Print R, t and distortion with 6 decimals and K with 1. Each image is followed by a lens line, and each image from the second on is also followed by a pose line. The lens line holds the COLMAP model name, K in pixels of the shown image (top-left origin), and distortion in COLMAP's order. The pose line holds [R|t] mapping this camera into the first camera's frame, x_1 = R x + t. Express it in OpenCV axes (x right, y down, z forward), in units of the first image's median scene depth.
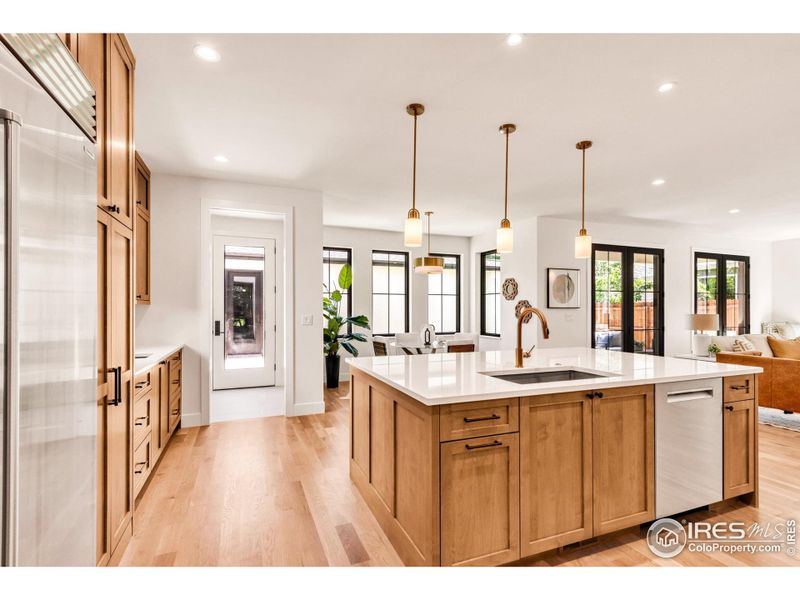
lens RADIAL K [[387.1, 0, 400.0], [0, 387.1, 300.0], [0, 0, 1]] dist [-0.004828, -0.001212]
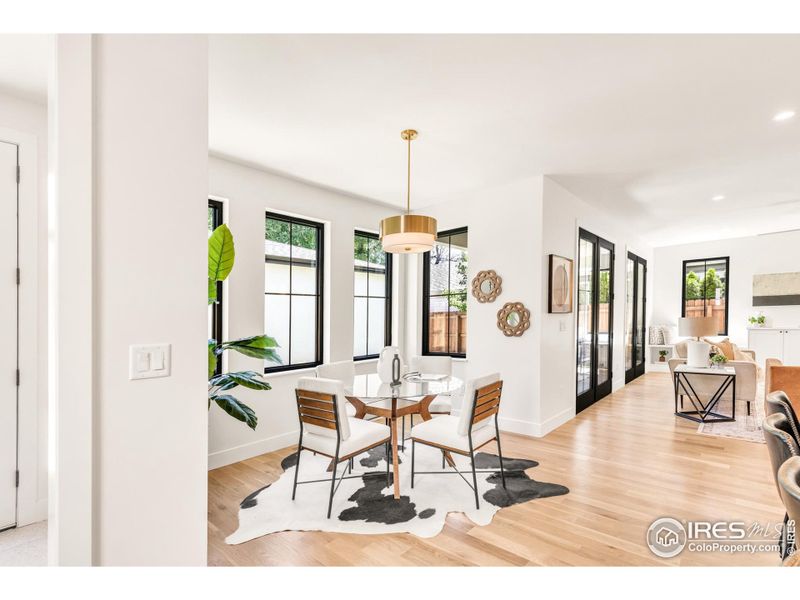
lens RADIAL K [[387.1, 0, 400.0], [0, 387.1, 300.0], [0, 0, 1]] dist [-0.004828, -0.001212]
pose [[0.901321, -0.001365, 0.433149, -0.142353], [0.016694, 0.999362, -0.031589, 0.014472], [-0.432830, 0.035702, 0.900768, 0.473072]]
